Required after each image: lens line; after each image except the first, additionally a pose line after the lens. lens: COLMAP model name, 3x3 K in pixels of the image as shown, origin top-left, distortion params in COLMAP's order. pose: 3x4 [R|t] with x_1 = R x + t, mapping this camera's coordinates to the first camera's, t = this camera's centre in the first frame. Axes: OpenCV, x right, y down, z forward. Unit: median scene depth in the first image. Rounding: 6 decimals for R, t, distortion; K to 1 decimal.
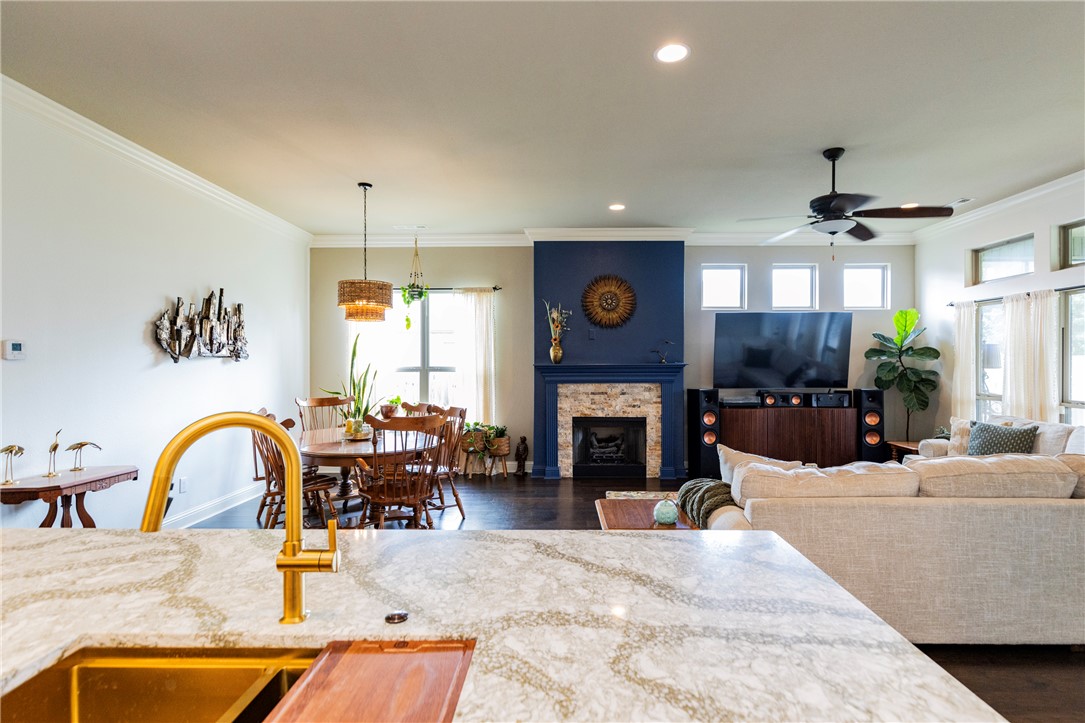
lens RADIAL K [[543.0, 0, 559.8], [0, 543.0, 363.9], [0, 0, 1]] dist [0.002756, 0.000456]
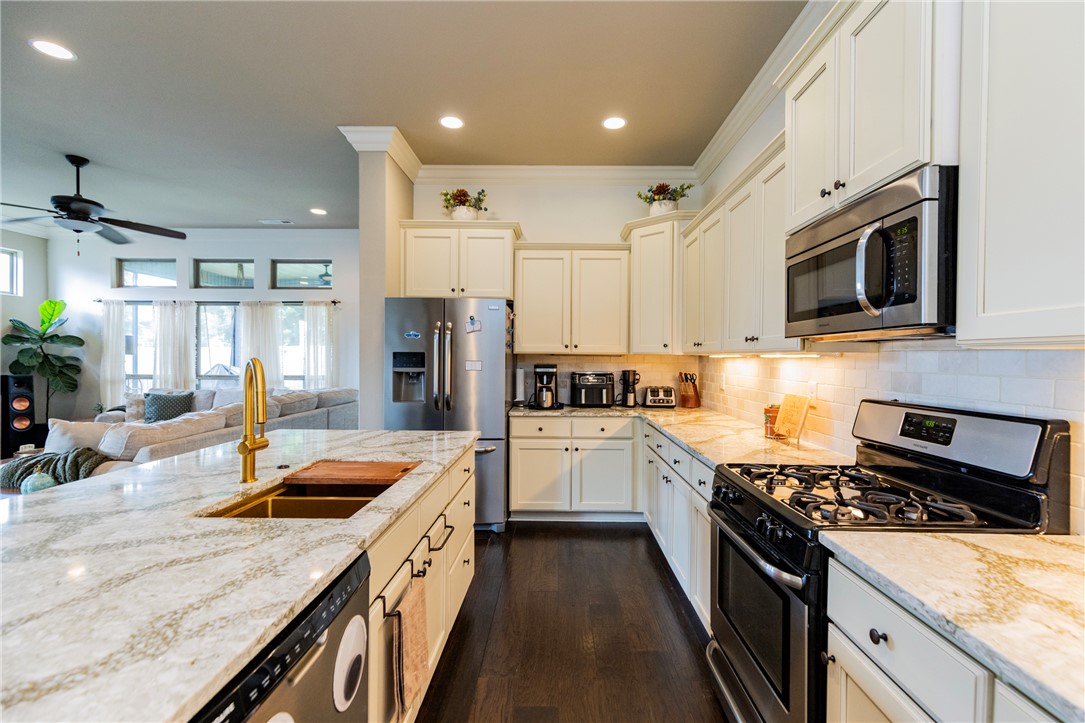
lens RADIAL K [[488.3, 0, 550.0], [0, 488.3, 362.9], [0, 0, 1]] dist [0.008150, -0.000241]
pose [[0.005641, -0.009194, 0.999942, -0.327647], [-0.002667, 0.999954, 0.009209, 0.013353], [-0.999981, -0.002719, 0.005616, 0.008171]]
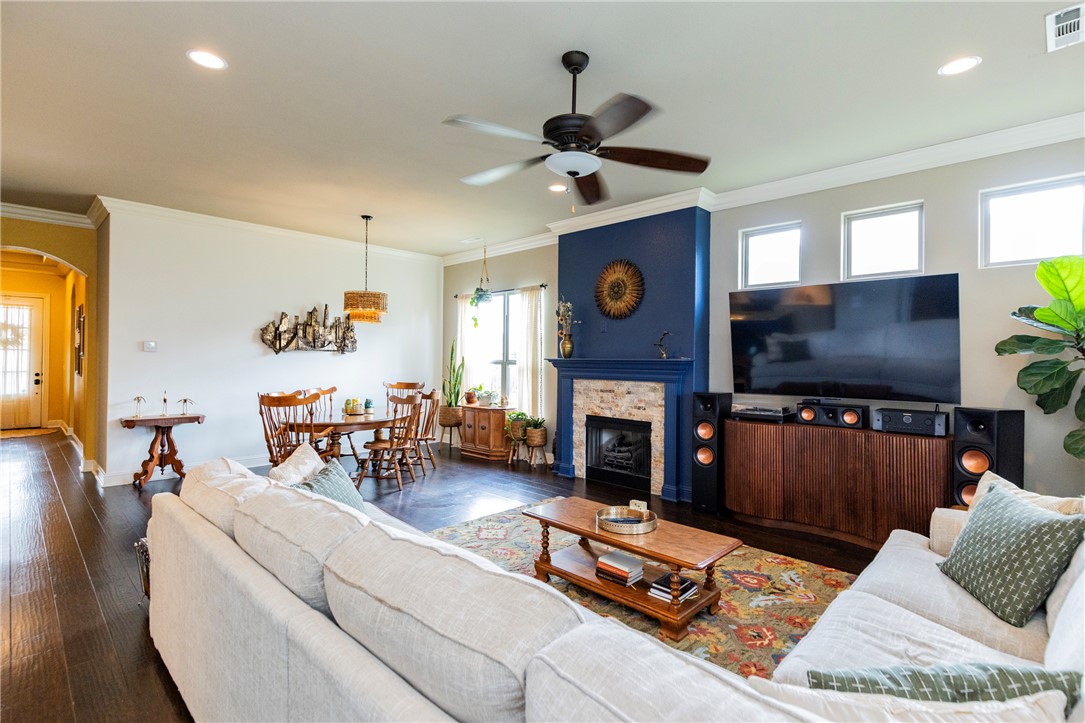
lens RADIAL K [[509.9, 0, 567.9], [0, 509.9, 352.7], [0, 0, 1]] dist [0.001641, 0.000337]
pose [[0.741158, 0.000881, -0.671330, 0.599215], [-0.011188, 0.999876, -0.011039, 0.000110], [0.671238, 0.015693, 0.741076, 0.321426]]
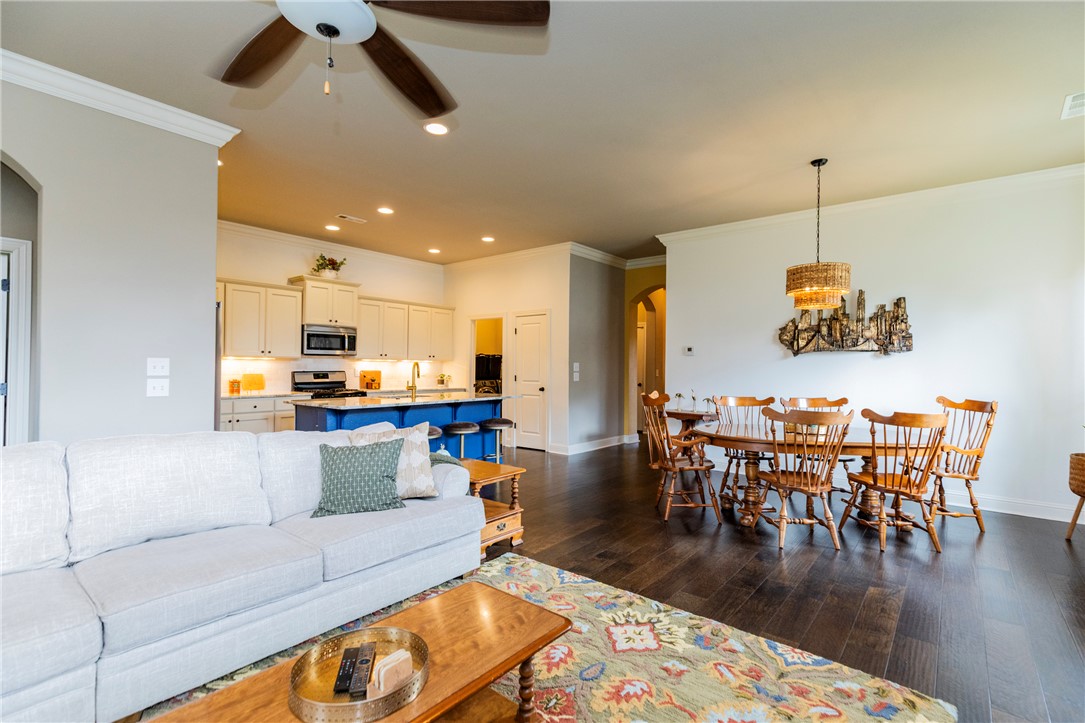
lens RADIAL K [[502.7, 0, 548.5], [0, 502.7, 362.0], [0, 0, 1]] dist [0.011505, -0.000245]
pose [[-0.629205, -0.009325, -0.777183, 0.447295], [-0.011126, 0.999934, -0.002990, 0.015124], [0.777159, 0.006766, -0.629267, 0.885161]]
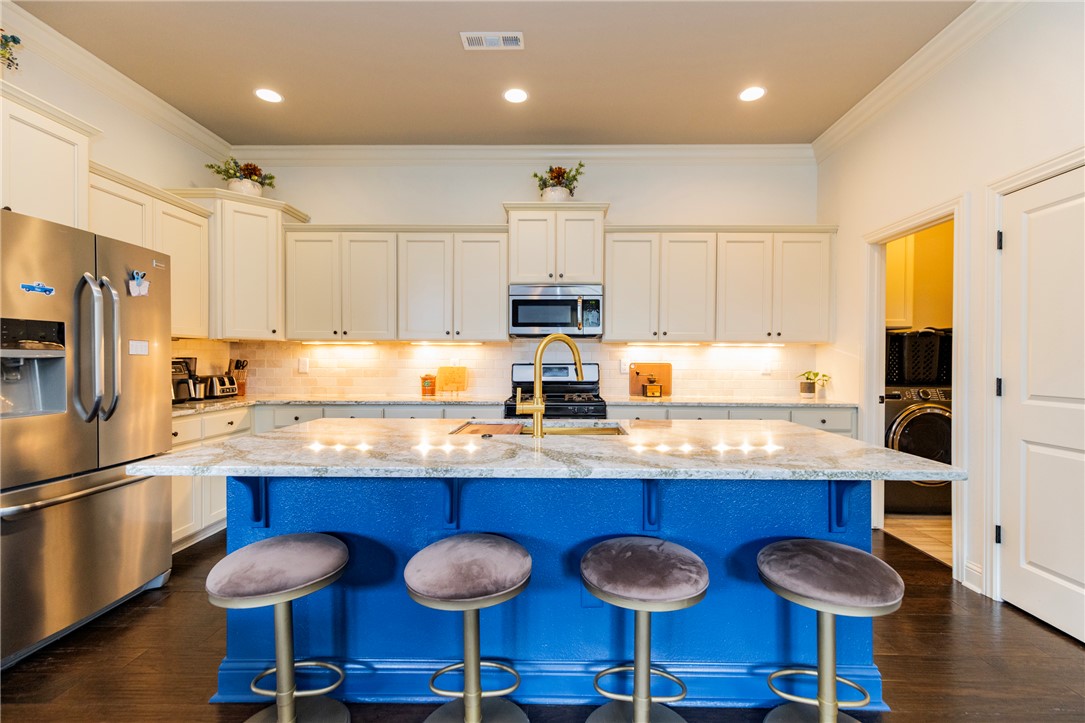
lens RADIAL K [[494.3, 0, 554.5], [0, 494.3, 362.8], [0, 0, 1]] dist [0.008847, -0.000812]
pose [[-0.999940, -0.000525, 0.010952, -0.092284], [-0.000389, 0.999923, 0.012408, 0.027780], [-0.010958, 0.012403, -0.999863, 0.459988]]
